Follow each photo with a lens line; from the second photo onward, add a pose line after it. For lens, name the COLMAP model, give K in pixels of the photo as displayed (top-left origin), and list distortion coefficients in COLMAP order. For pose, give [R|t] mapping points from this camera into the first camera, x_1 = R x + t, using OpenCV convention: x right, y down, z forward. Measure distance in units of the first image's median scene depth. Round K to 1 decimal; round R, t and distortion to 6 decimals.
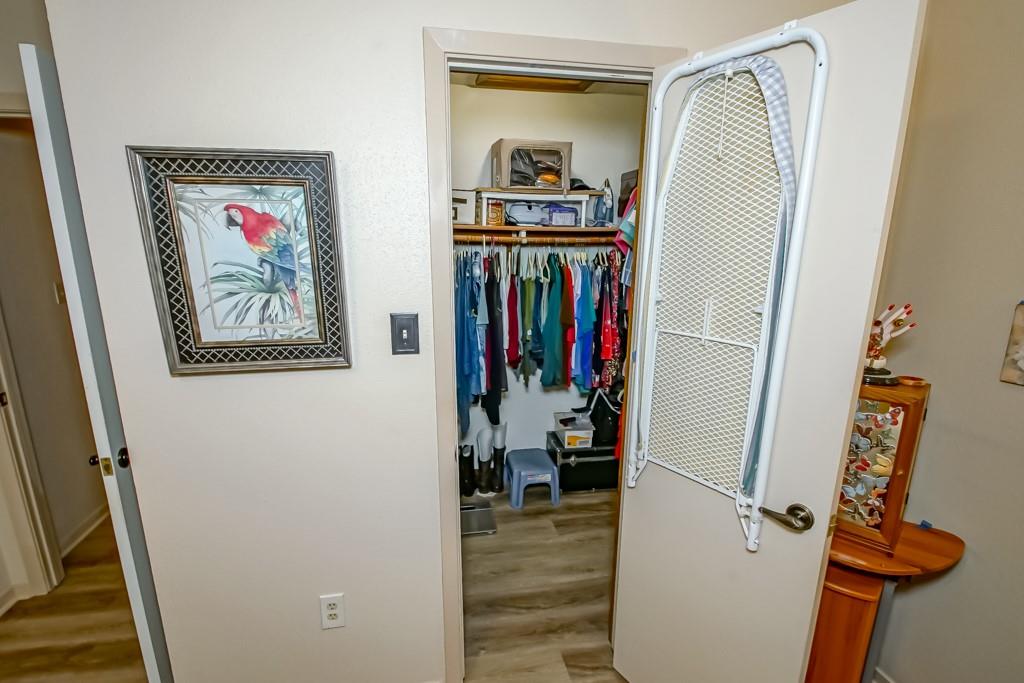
lens RADIAL K [[478.8, 0, 513.0], [0, 478.8, 359.7], [0, 0, 1]] dist [0.000400, -0.000508]
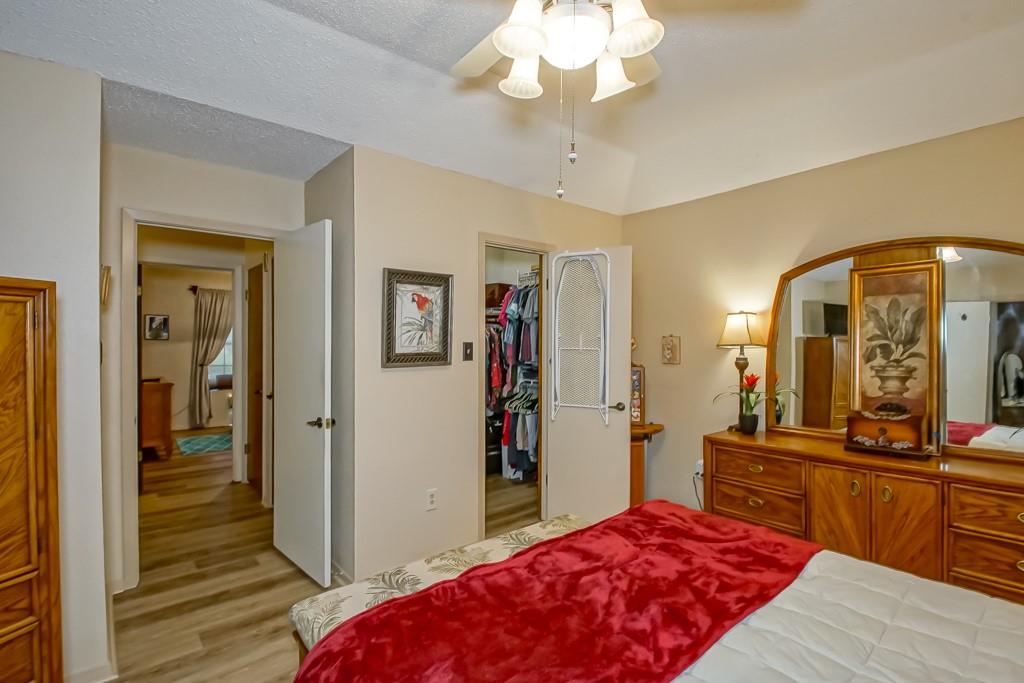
lens RADIAL K [[481.3, 0, 514.8], [0, 481.3, 354.3], [0, 0, 1]] dist [0.002935, -0.000696]
pose [[0.867908, -0.016231, 0.496460, -1.260918], [0.122306, 0.975678, -0.181917, 0.431572], [-0.481432, 0.218607, 0.848784, -1.105350]]
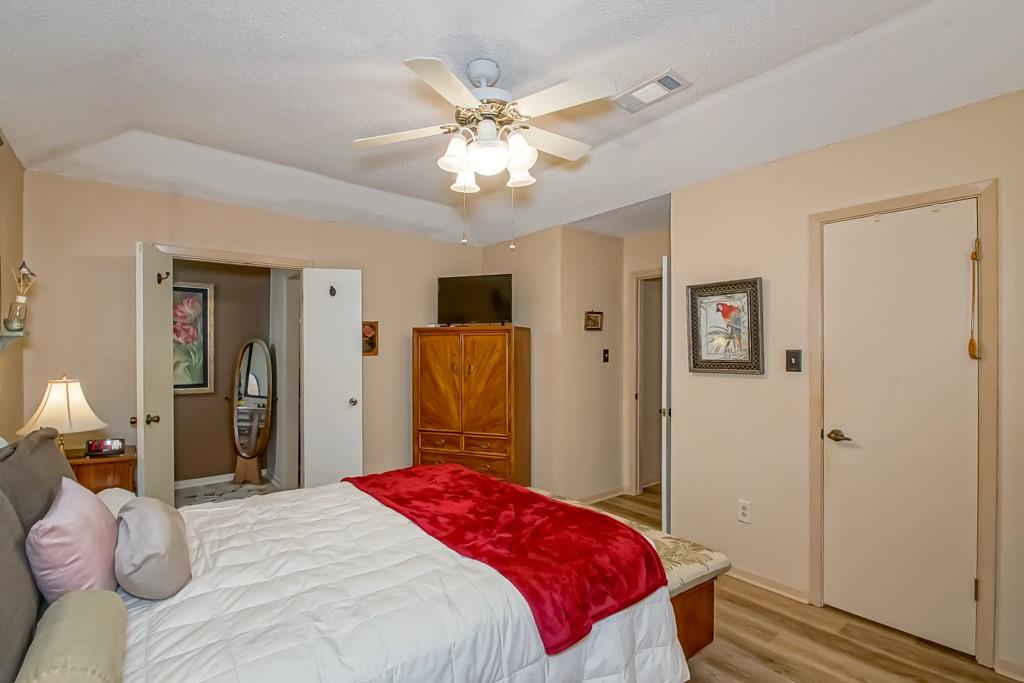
lens RADIAL K [[473.4, 0, 509.3], [0, 473.4, 347.4], [0, 0, 1]] dist [0.001614, 0.000029]
pose [[0.466584, -0.006461, -0.884453, 1.001985], [-0.205754, 0.971747, -0.115642, 0.378043], [0.860212, 0.235936, 0.452073, -0.920306]]
